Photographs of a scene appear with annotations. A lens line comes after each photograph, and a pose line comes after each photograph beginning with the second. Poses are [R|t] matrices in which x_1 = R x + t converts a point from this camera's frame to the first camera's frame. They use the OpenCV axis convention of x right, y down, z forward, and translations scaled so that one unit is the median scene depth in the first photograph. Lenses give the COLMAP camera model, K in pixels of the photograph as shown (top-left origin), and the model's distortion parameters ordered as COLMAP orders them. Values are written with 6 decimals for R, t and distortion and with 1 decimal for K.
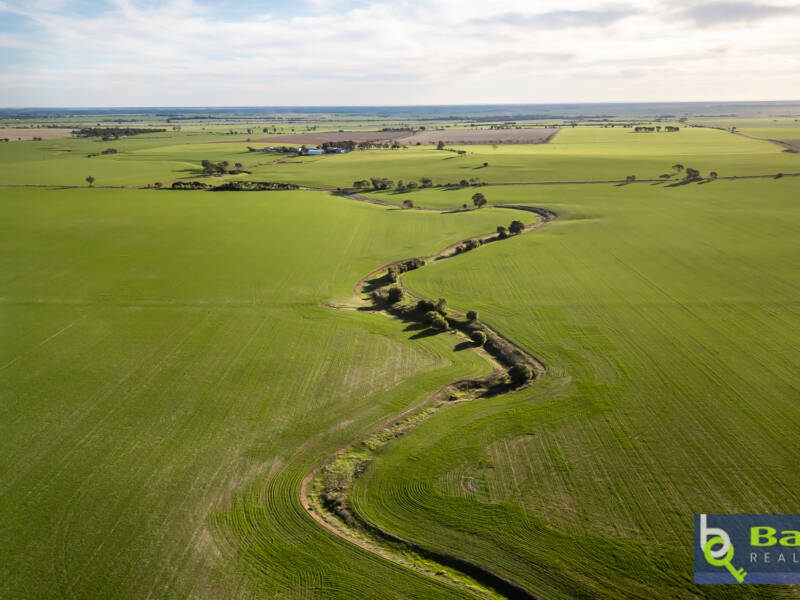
lens RADIAL K [[559.2, 0, 408.5], [0, 559.2, 297.9], [0, 0, 1]] dist [0.025564, -0.011893]
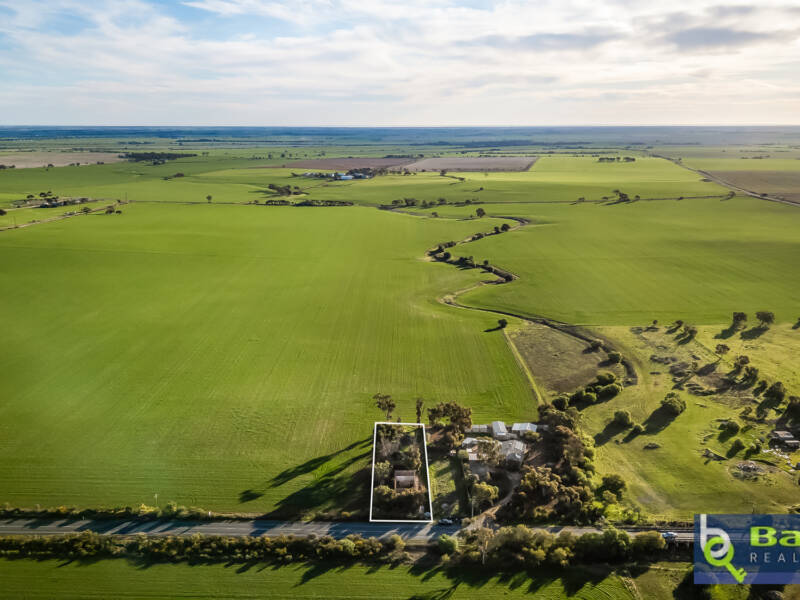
lens RADIAL K [[559.2, 0, 392.4], [0, 559.2, 302.4], [0, 0, 1]] dist [0.025564, -0.011893]
pose [[0.999976, 0.006747, 0.001417, -0.094805], [-0.006708, 0.999647, -0.025717, 0.092390], [-0.001590, 0.025707, 0.999668, -0.435142]]
